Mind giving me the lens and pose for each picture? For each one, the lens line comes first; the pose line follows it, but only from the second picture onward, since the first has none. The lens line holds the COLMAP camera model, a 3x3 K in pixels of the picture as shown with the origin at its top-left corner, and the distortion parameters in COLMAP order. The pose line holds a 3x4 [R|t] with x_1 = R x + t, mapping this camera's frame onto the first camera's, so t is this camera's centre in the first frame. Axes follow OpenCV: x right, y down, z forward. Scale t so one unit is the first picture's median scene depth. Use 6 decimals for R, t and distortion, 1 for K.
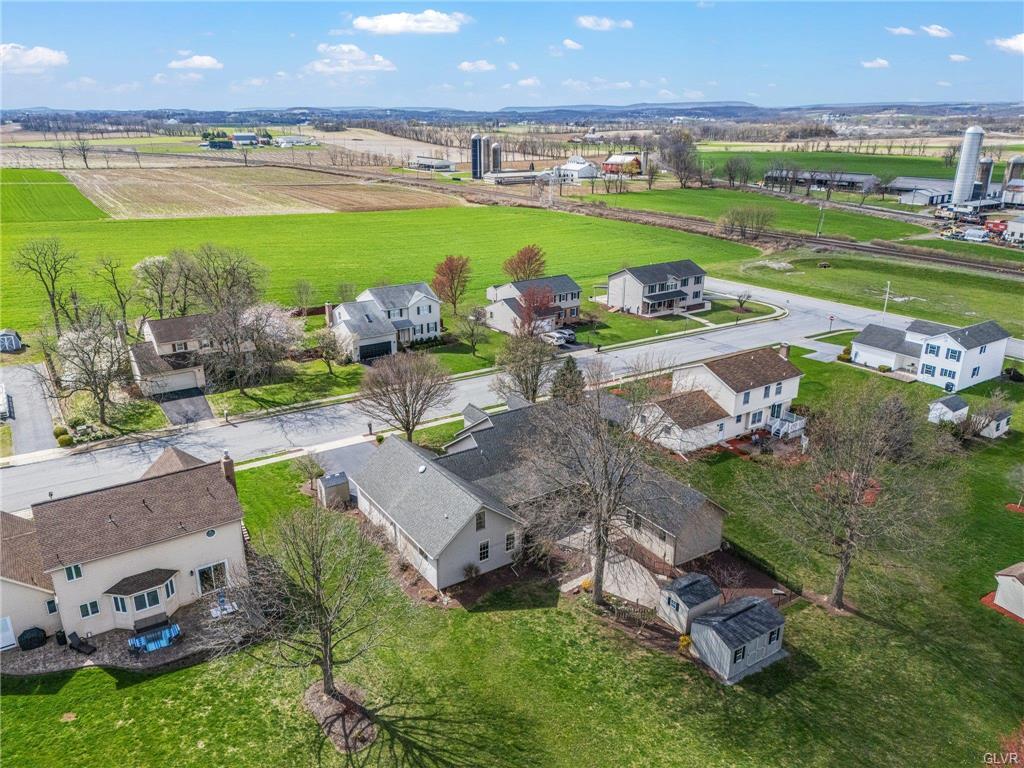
lens RADIAL K [[736.2, 0, 512.0], [0, 736.2, 384.0], [0, 0, 1]] dist [0.090475, -0.085776]
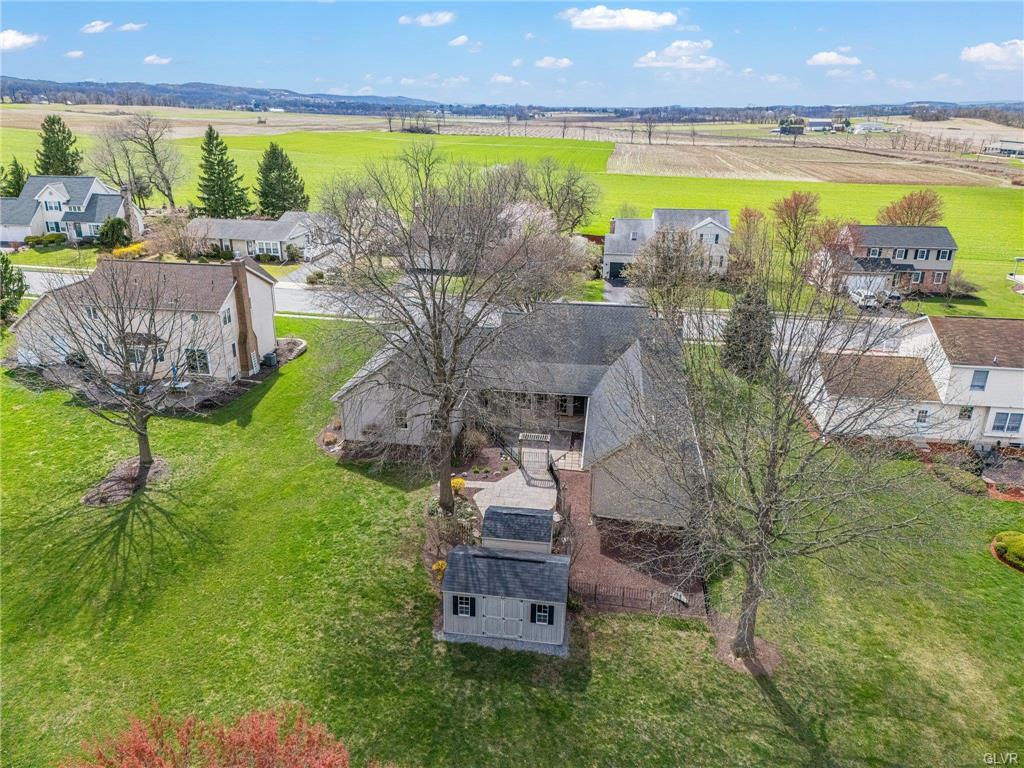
lens RADIAL K [[736.2, 0, 512.0], [0, 736.2, 384.0], [0, 0, 1]] dist [0.090475, -0.085776]
pose [[0.747889, 0.238003, -0.619690, 0.610756], [-0.234007, 0.968115, 0.089405, 0.084232], [0.621210, 0.078147, 0.779738, 0.422624]]
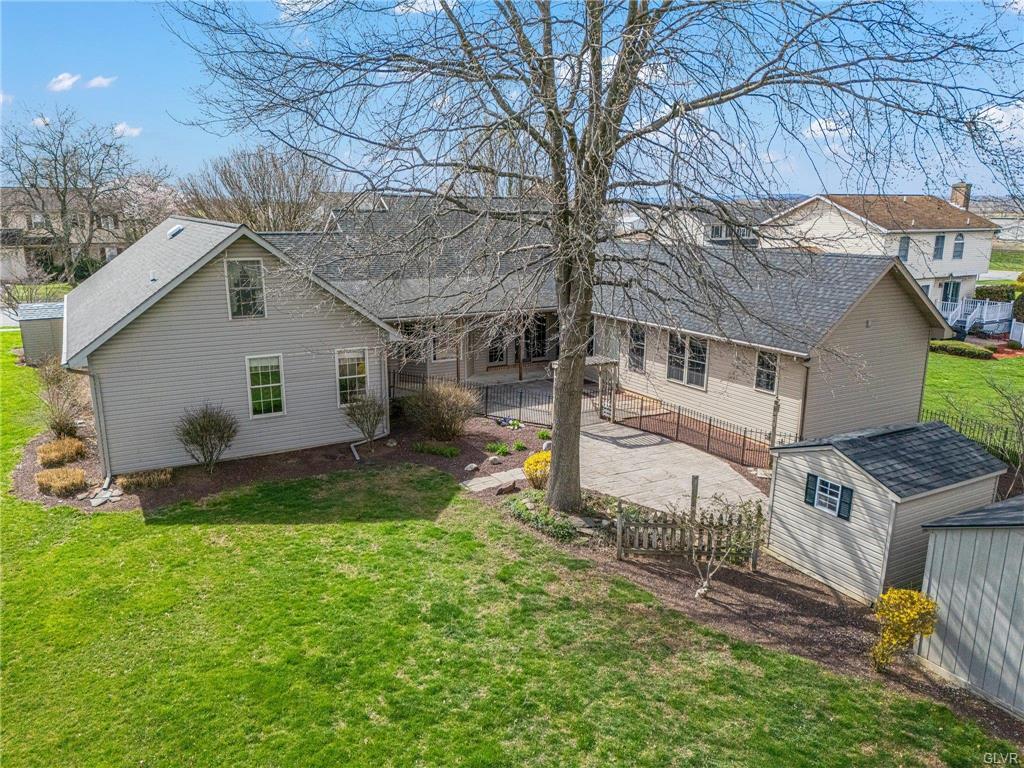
lens RADIAL K [[736.2, 0, 512.0], [0, 736.2, 384.0], [0, 0, 1]] dist [0.090475, -0.085776]
pose [[0.996985, 0.017264, -0.075653, 0.114403], [-0.025557, 0.993596, -0.110060, 0.273645], [0.073269, 0.111662, 0.991042, 0.677929]]
